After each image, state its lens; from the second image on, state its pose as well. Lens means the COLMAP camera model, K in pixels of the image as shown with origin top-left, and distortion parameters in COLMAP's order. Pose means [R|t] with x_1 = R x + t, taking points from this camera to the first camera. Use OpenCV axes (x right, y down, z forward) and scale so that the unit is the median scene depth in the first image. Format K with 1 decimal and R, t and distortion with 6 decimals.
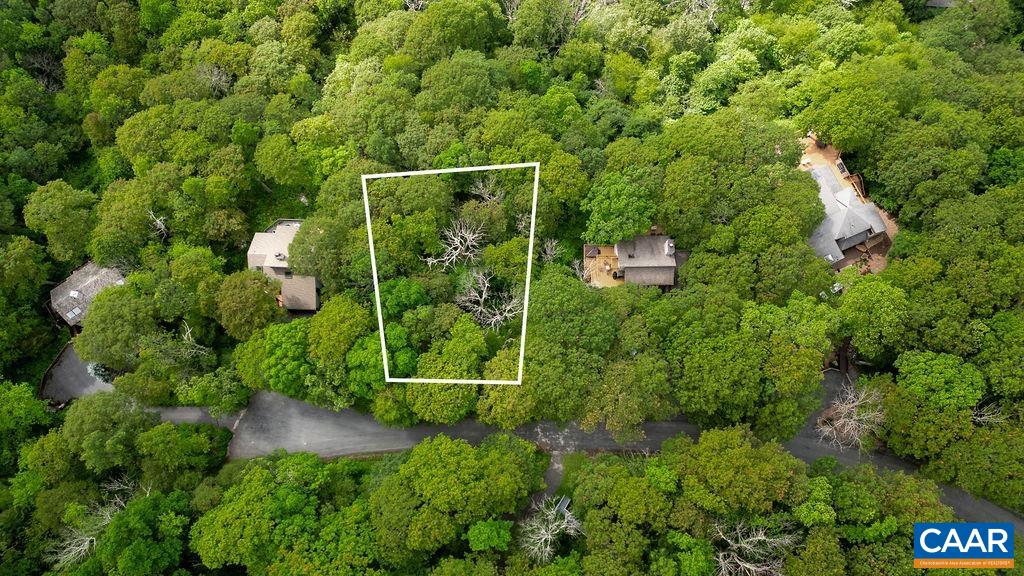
lens RADIAL K [[767.7, 0, 519.1], [0, 767.7, 293.8], [0, 0, 1]] dist [0.045975, -0.051564]
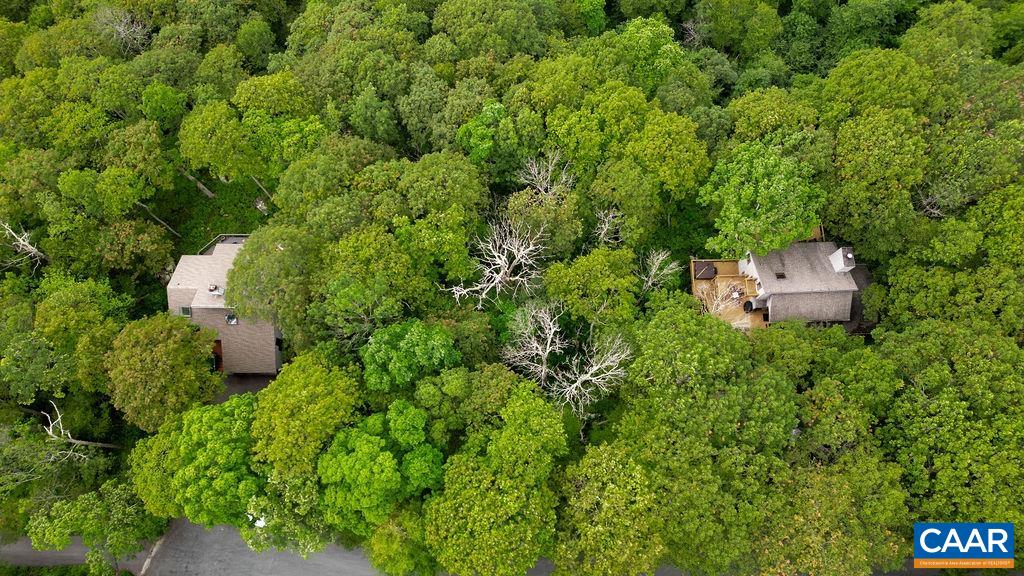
lens RADIAL K [[767.7, 0, 510.8], [0, 767.7, 277.1], [0, 0, 1]] dist [0.045975, -0.051564]
pose [[0.999684, -0.025123, 0.000137, -0.072153], [0.025088, 0.997944, -0.058984, -0.017202], [0.001346, 0.058969, 0.998259, 0.385545]]
